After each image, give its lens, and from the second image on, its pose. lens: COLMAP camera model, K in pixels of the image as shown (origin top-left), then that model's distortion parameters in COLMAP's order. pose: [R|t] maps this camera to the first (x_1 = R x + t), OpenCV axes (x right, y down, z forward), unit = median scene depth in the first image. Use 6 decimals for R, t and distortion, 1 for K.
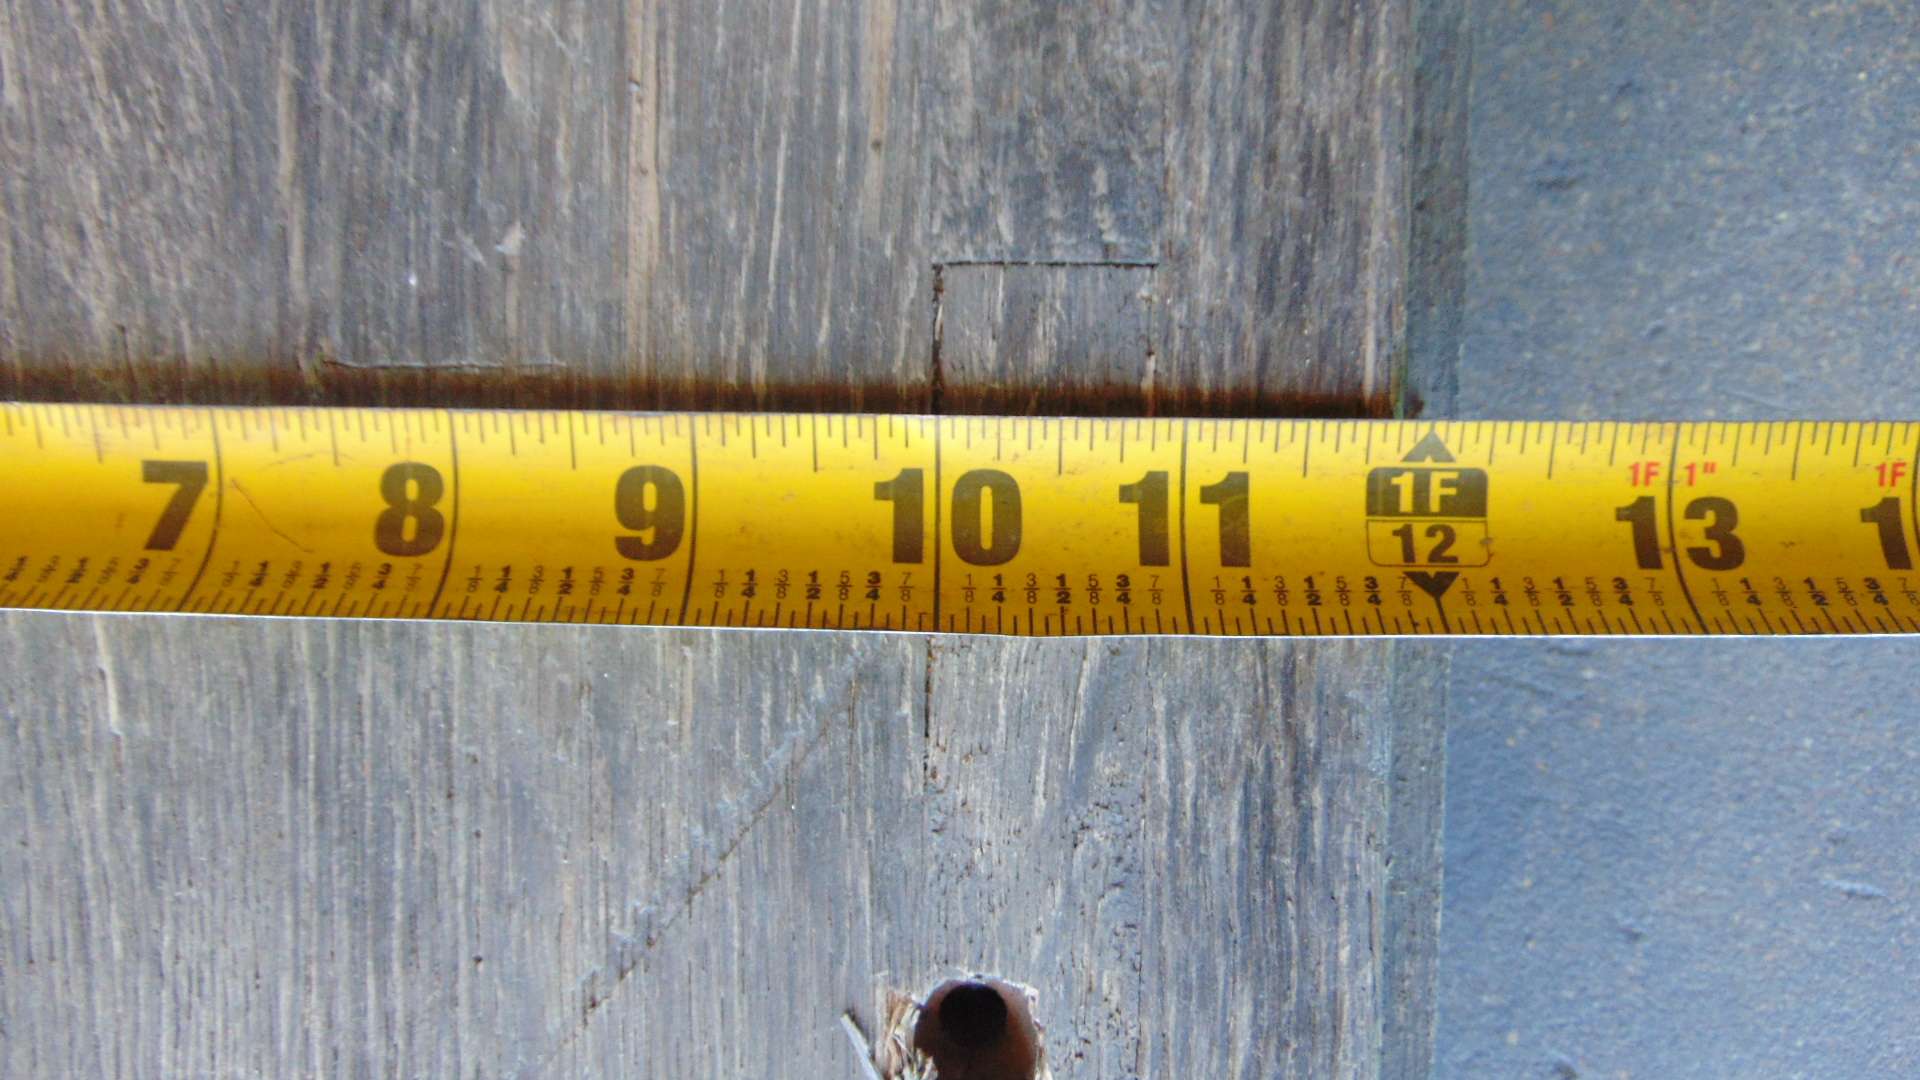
lens RADIAL K [[1542.5, 0, 957.5], [0, 1542.5, 541.4], [0, 0, 1]] dist [-0.025786, 0.005902]
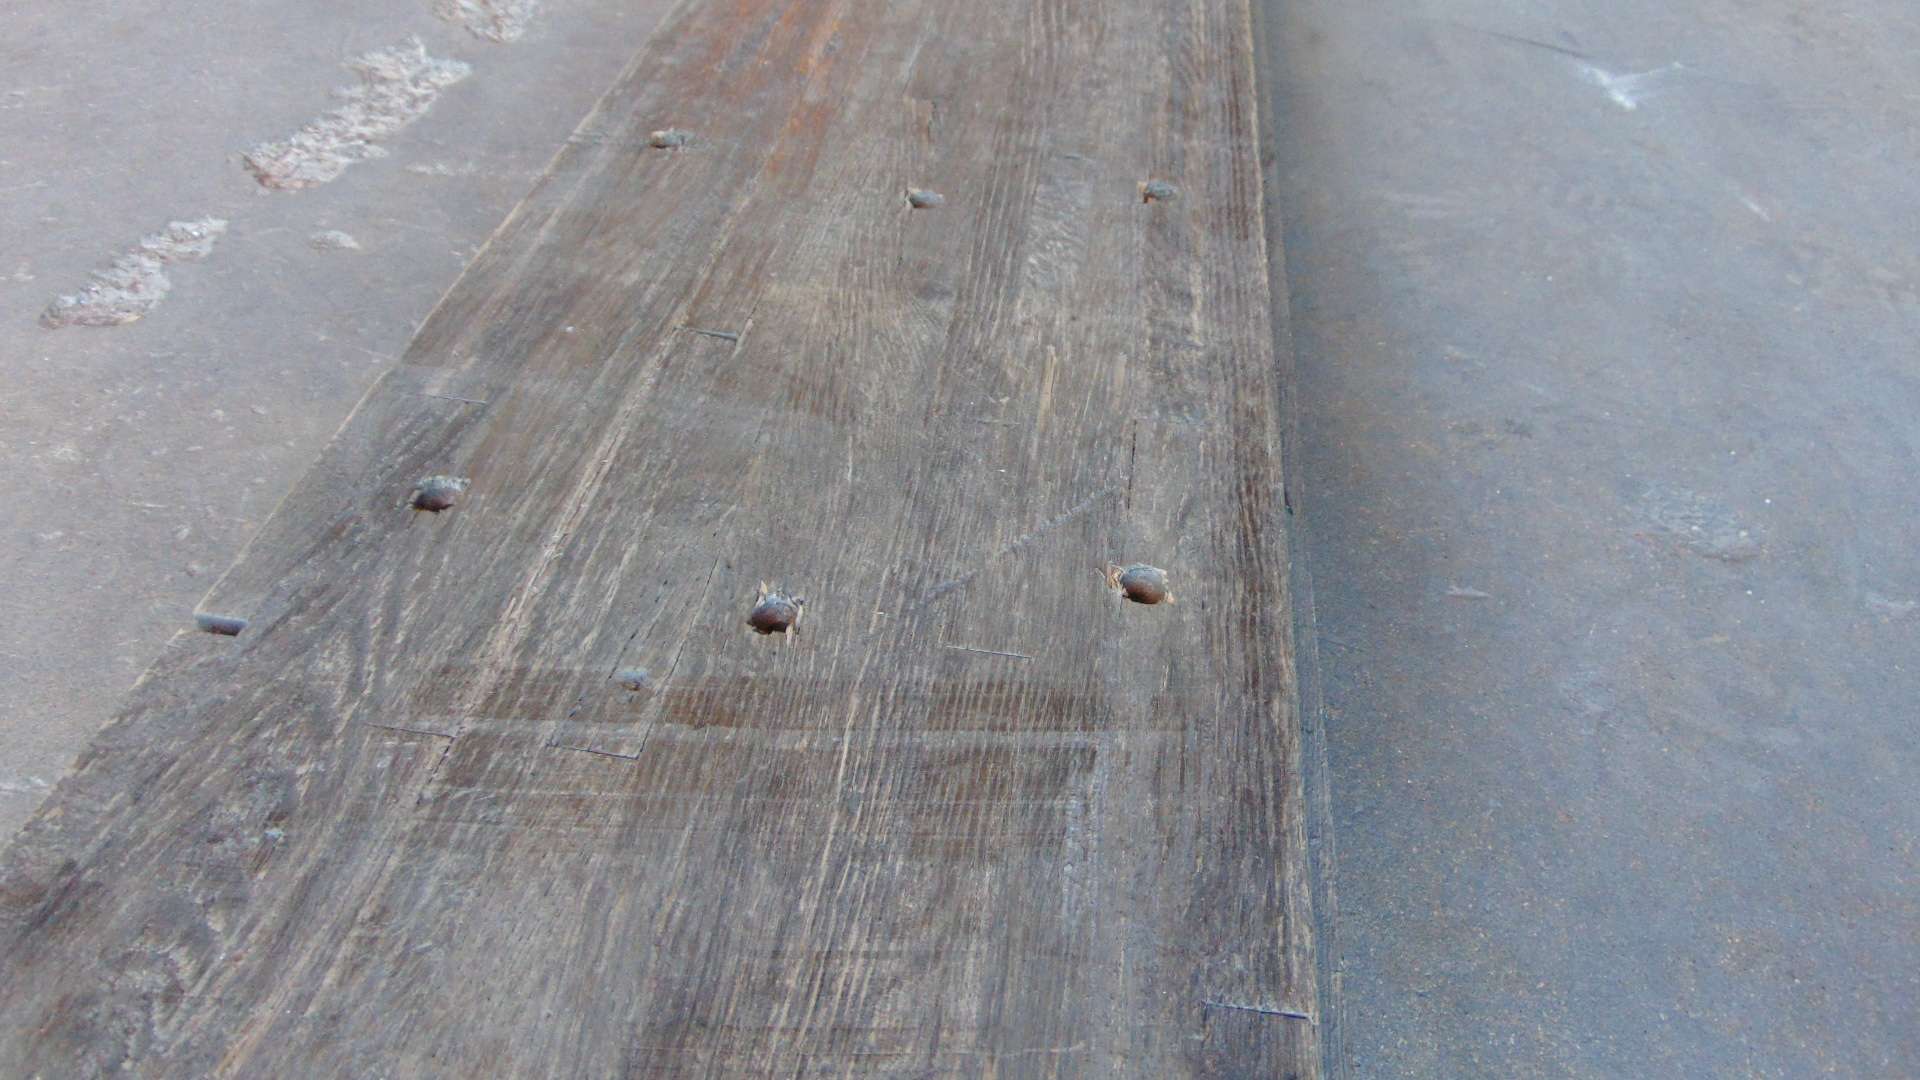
lens RADIAL K [[1542.5, 0, 960.7], [0, 1542.5, 540.2], [0, 0, 1]] dist [-0.025786, 0.005902]
pose [[0.988768, 0.067074, -0.133562, 0.072256], [0.004674, 0.879330, 0.476190, -1.475426], [0.149385, -0.471466, 0.869140, -1.966659]]
